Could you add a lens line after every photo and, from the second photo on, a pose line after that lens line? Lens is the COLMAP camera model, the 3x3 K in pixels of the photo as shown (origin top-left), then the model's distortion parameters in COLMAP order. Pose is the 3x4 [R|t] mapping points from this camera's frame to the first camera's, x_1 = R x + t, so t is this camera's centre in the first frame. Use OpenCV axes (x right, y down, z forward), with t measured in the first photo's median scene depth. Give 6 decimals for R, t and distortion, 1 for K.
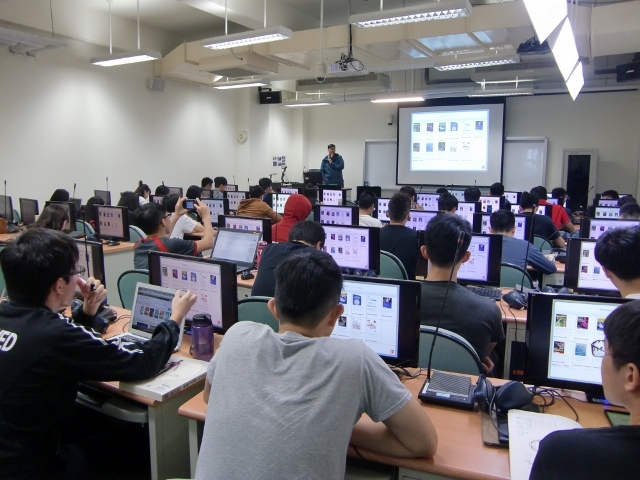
lens RADIAL K [[498.5, 0, 321.5], [0, 498.5, 237.7], [0, 0, 1]] dist [-0.107581, 0.083099]
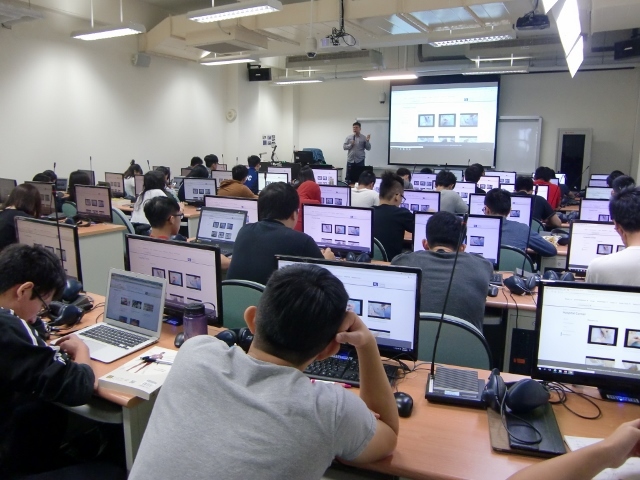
lens RADIAL K [[498.5, 0, 322.1], [0, 498.5, 237.5], [0, 0, 1]] dist [-0.107581, 0.083099]
pose [[0.999808, -0.001307, 0.019568, -0.000081], [0.000536, 0.999225, 0.039371, -0.000919], [-0.019604, -0.039353, 0.999033, 0.019669]]
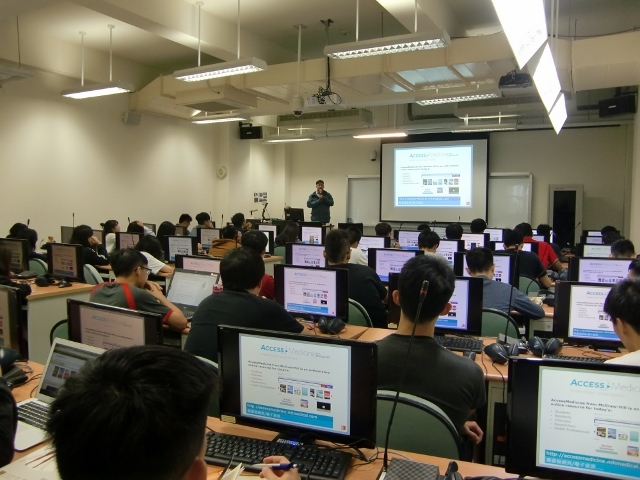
lens RADIAL K [[498.5, 0, 322.1], [0, 498.5, 240.3], [0, 0, 1]] dist [-0.107581, 0.083099]
pose [[0.999724, 0.000385, 0.023477, 0.020002], [0.001210, 0.997692, -0.067891, -0.004840], [-0.023449, 0.067901, 0.997416, 0.040368]]
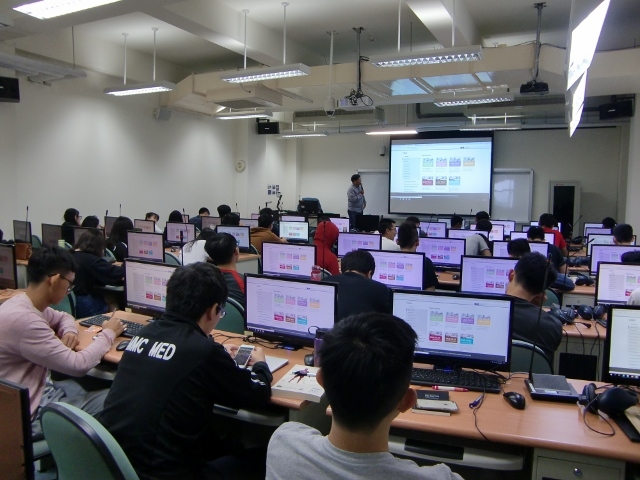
lens RADIAL K [[498.5, 0, 321.8], [0, 498.5, 236.4], [0, 0, 1]] dist [-0.107581, 0.083099]
pose [[0.998343, 0.003844, 0.057418, -0.069581], [-0.000456, 0.998264, -0.058891, 0.002961], [-0.057545, 0.058768, 0.996612, -0.030613]]
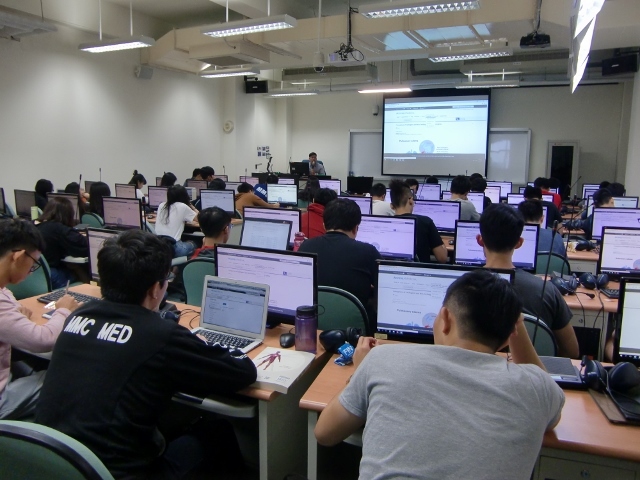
lens RADIAL K [[498.5, 0, 322.2], [0, 498.5, 238.0], [0, 0, 1]] dist [-0.107581, 0.083099]
pose [[0.997623, -0.009595, 0.068241, -0.058541], [0.008226, 0.999760, 0.020308, -0.000385], [-0.068419, -0.019698, 0.997462, 0.000688]]
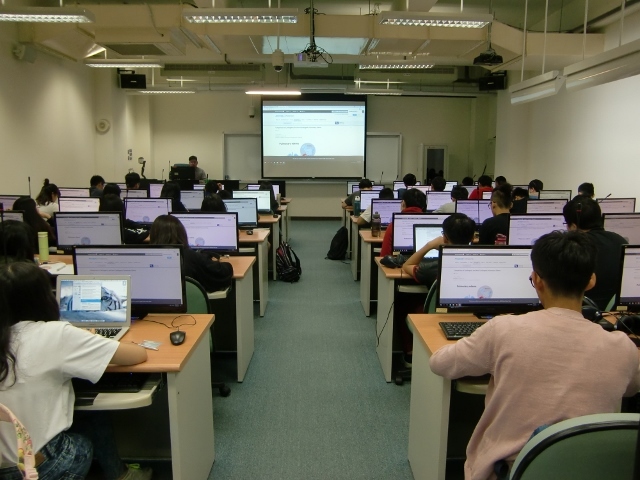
lens RADIAL K [[498.5, 0, 320.4], [0, 498.5, 243.1], [0, 0, 1]] dist [-0.107581, 0.083099]
pose [[0.852877, -0.087157, 0.514786, -0.398086], [0.074820, 0.996195, 0.044703, -0.019150], [-0.516723, 0.000390, 0.856153, 0.131359]]
